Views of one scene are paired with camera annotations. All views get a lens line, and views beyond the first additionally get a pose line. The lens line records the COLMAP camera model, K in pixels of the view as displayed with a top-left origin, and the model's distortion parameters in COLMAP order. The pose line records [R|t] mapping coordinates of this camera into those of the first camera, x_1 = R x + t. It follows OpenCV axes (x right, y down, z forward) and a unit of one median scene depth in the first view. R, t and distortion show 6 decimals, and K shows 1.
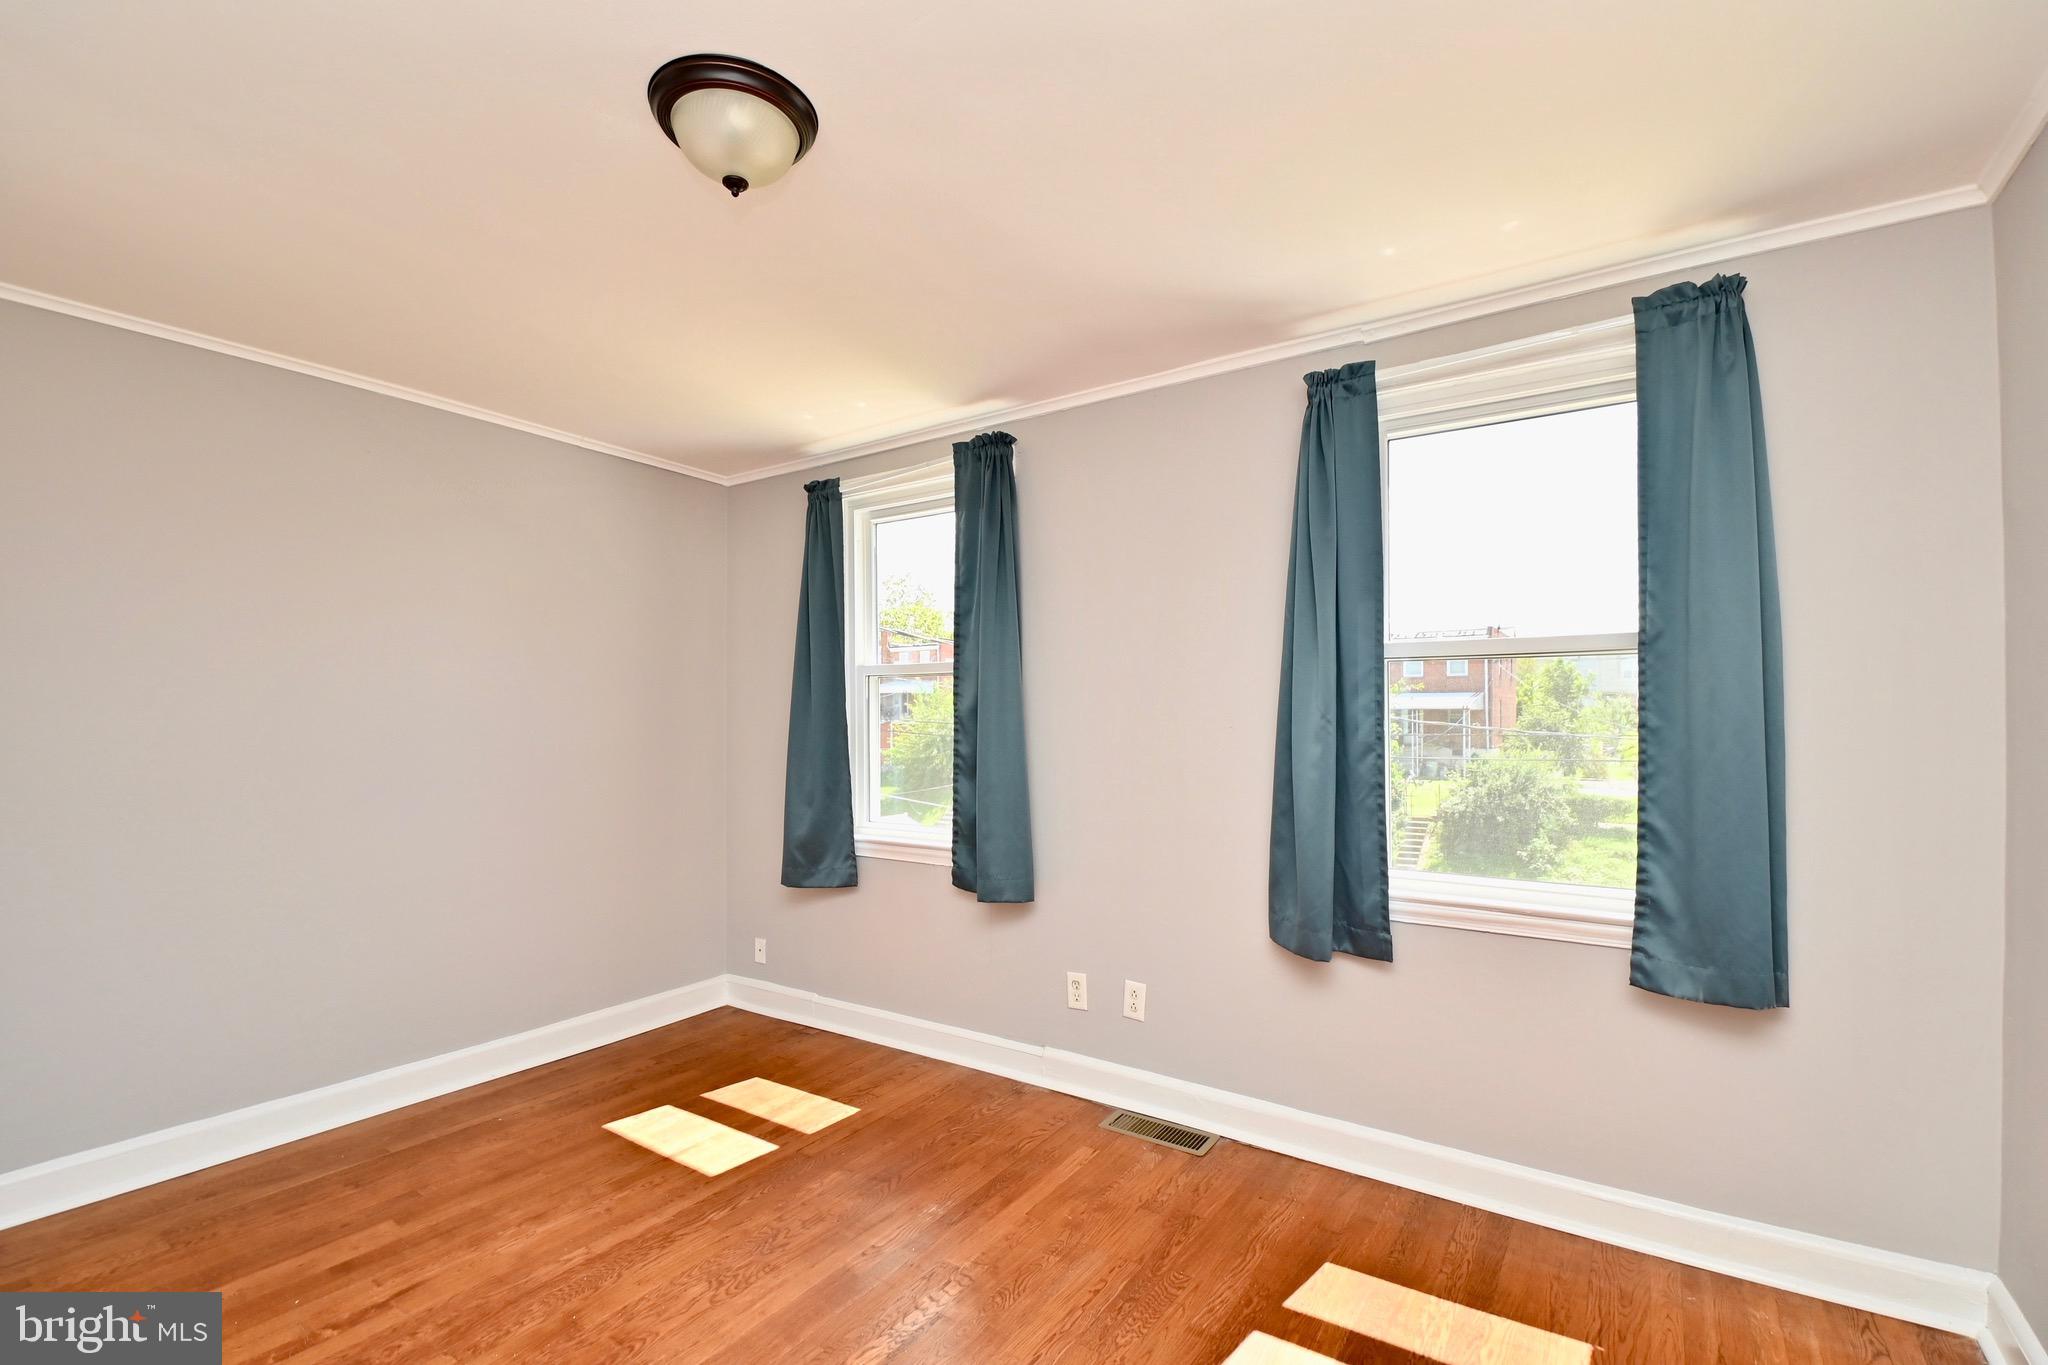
lens RADIAL K [[899.3, 0, 1051.0], [0, 899.3, 713.6], [0, 0, 1]] dist [0.008778, -0.018115]
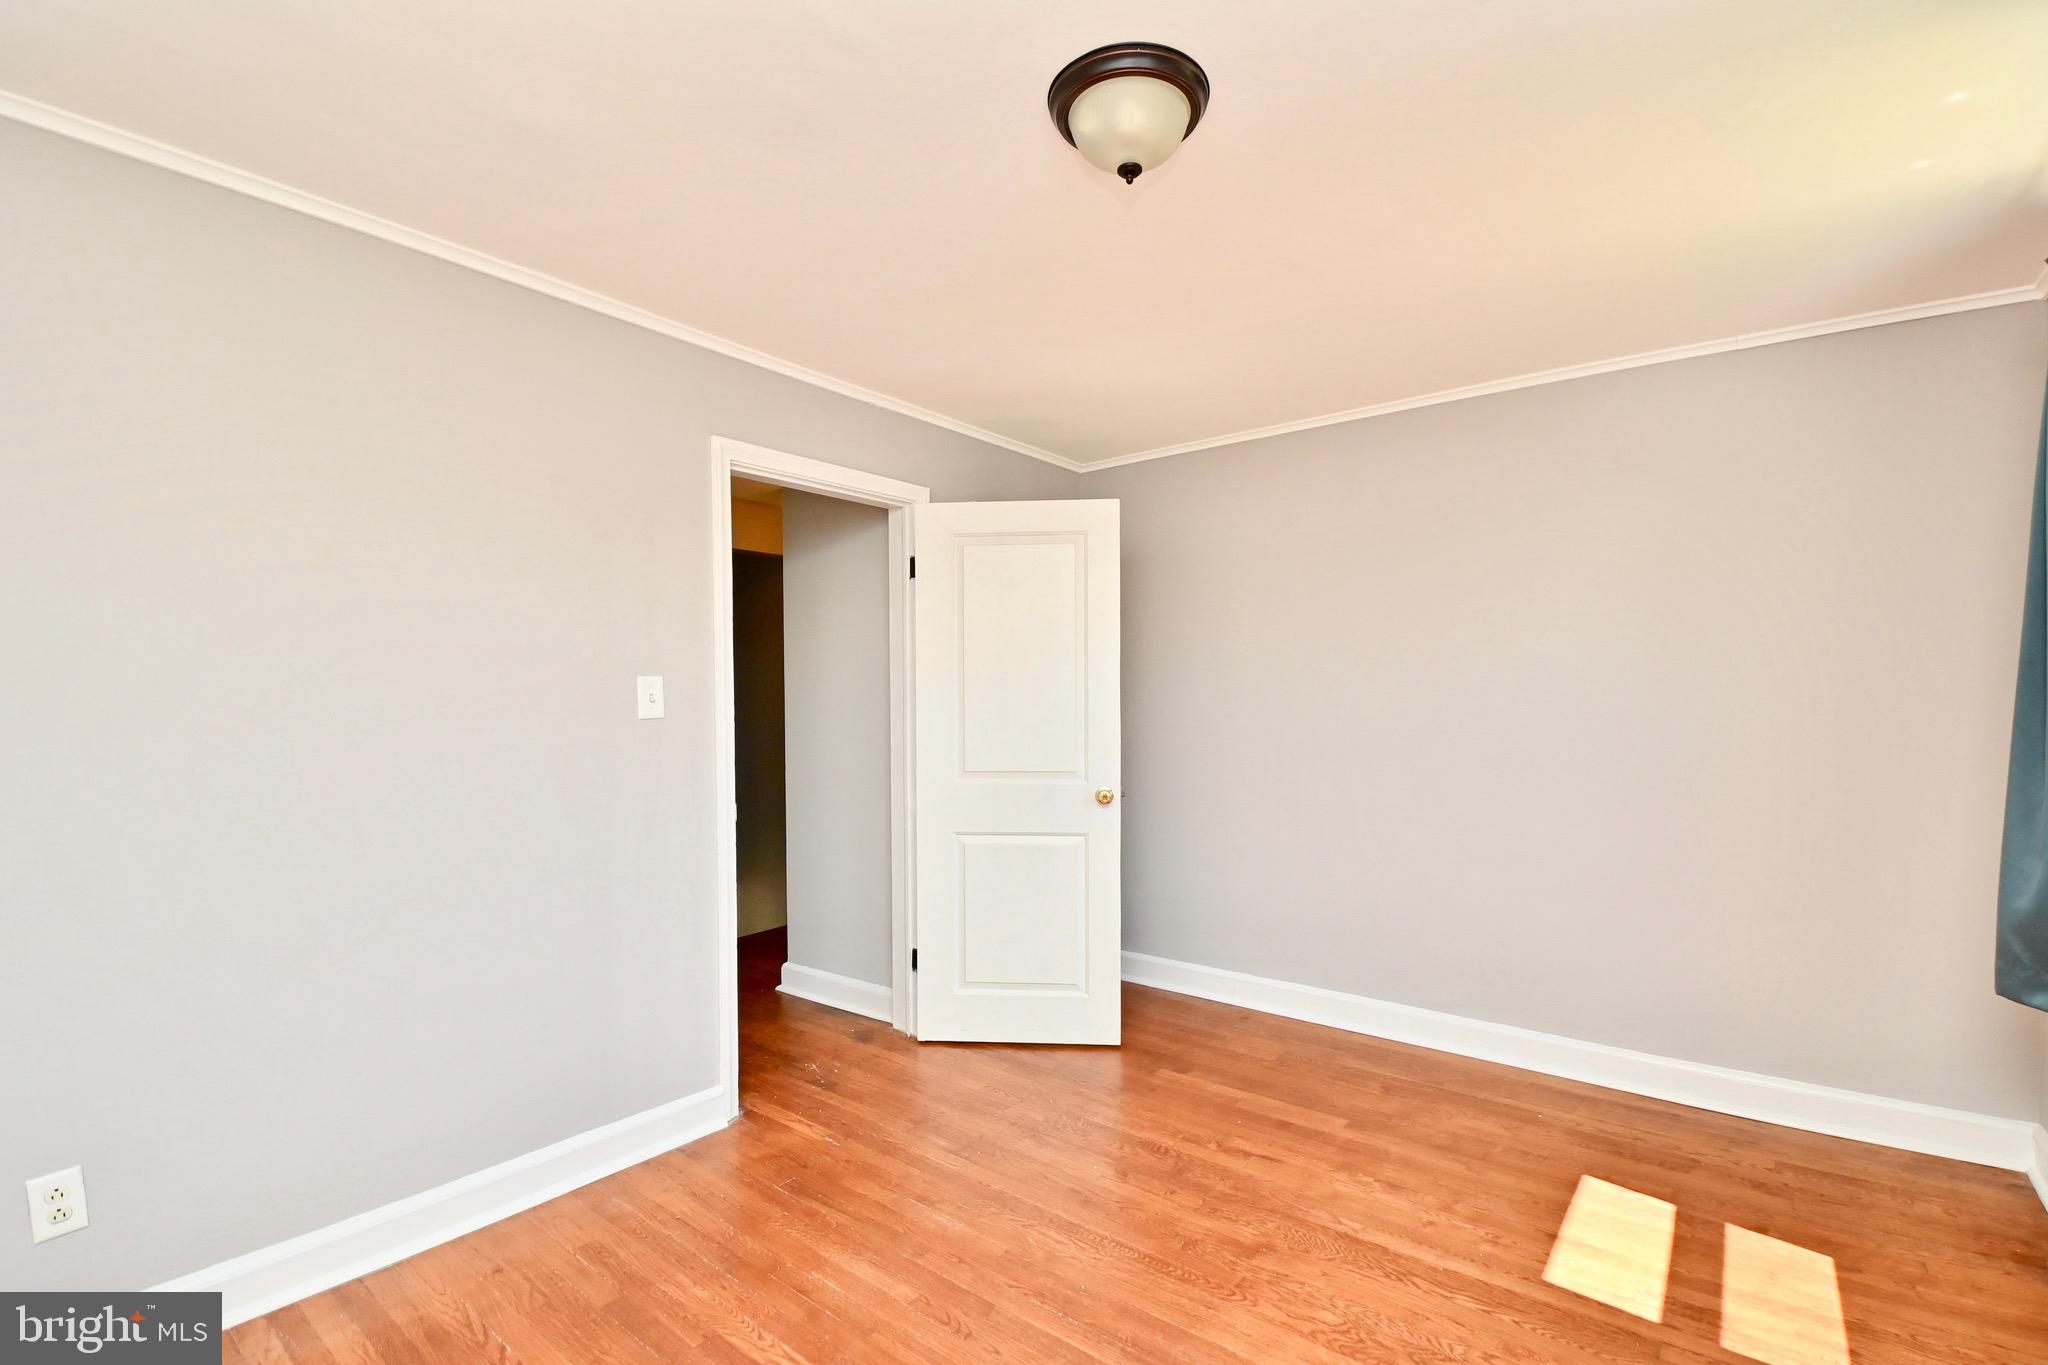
lens RADIAL K [[899.3, 0, 1040.7], [0, 899.3, 694.6], [0, 0, 1]] dist [0.008778, -0.018115]
pose [[-0.067891, 0.004202, -0.997684, 0.436459], [0.005614, 0.999977, 0.003830, -0.008158], [0.997677, -0.005341, -0.067913, 0.605439]]
